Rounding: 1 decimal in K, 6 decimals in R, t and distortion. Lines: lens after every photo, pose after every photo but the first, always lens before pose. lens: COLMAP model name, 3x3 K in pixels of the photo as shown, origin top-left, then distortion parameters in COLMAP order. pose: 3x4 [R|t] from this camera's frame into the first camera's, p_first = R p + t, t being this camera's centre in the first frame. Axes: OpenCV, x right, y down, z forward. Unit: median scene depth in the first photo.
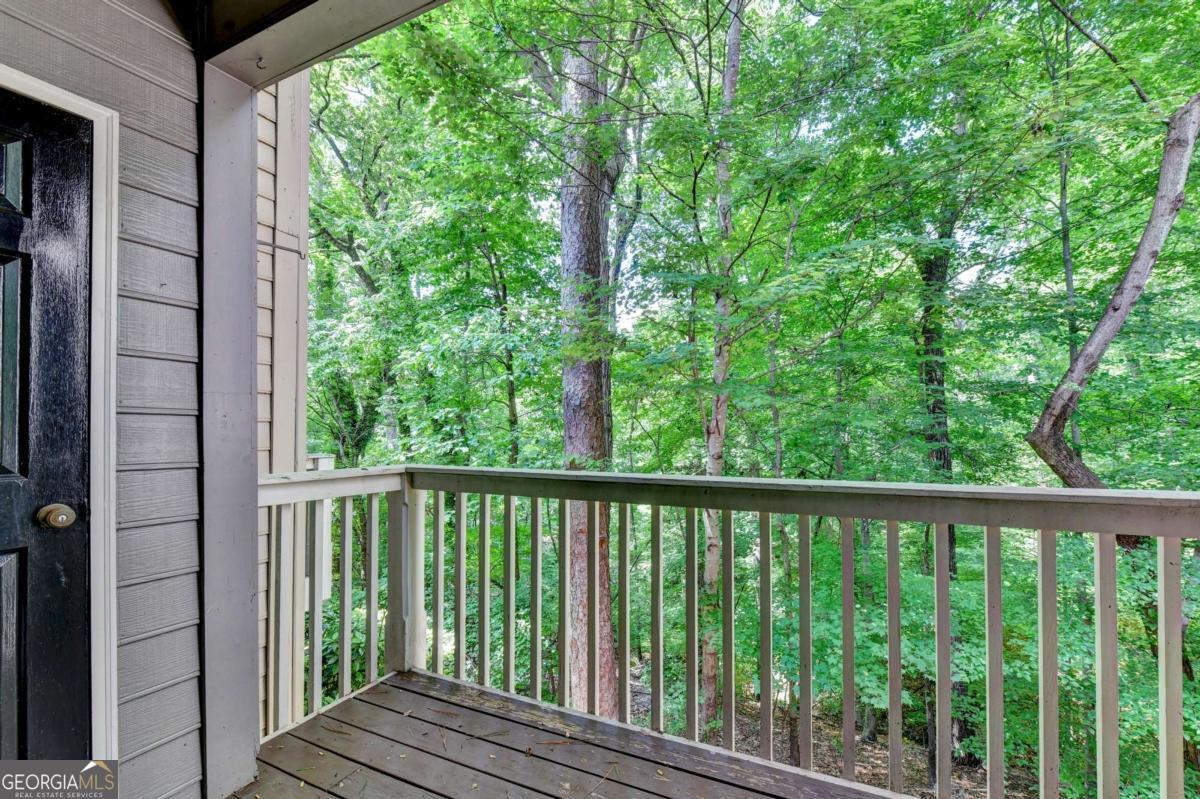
lens RADIAL K [[504.2, 0, 623.1], [0, 504.2, 426.8], [0, 0, 1]] dist [-0.001513, -0.000292]
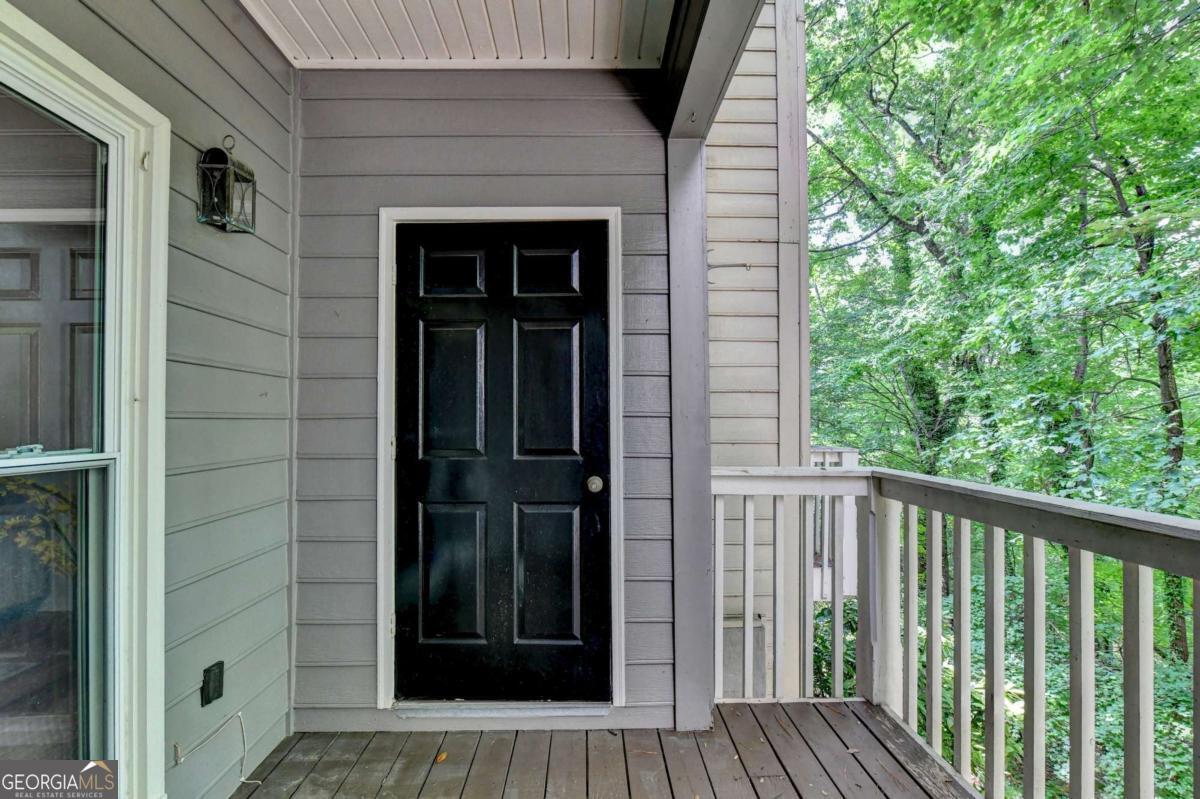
lens RADIAL K [[512.7, 0, 592.0], [0, 512.7, 412.2], [0, 0, 1]] dist [-0.006671, -0.000688]
pose [[0.431968, -0.012184, -0.901807, 0.060807], [0.006333, 0.999925, -0.010476, -0.005590], [0.901867, -0.001186, 0.432013, 0.066831]]
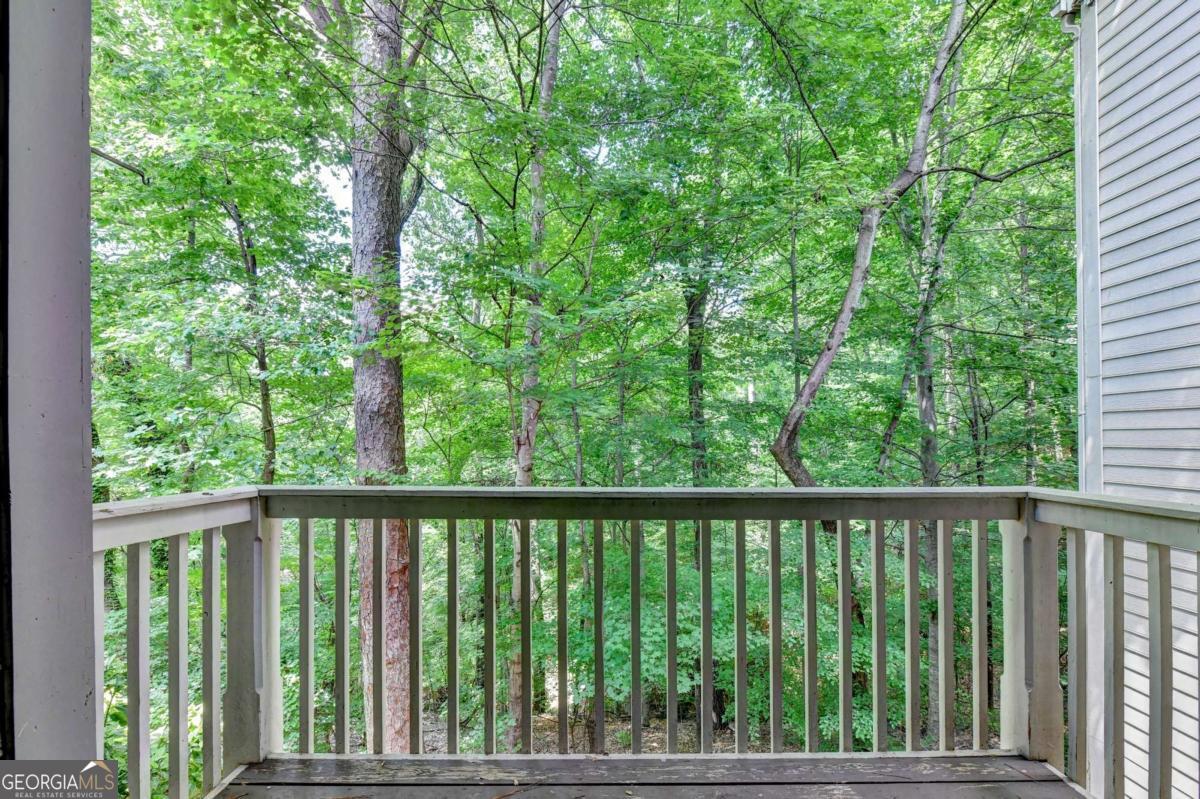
lens RADIAL K [[523.7, 0, 599.8], [0, 523.7, 442.2], [0, 0, 1]] dist [-0.001404, -0.000268]
pose [[0.905809, 0.003997, 0.423668, -0.115094], [-0.007687, 0.999946, 0.007002, 0.000059], [-0.423618, -0.009600, 0.905790, 0.031499]]
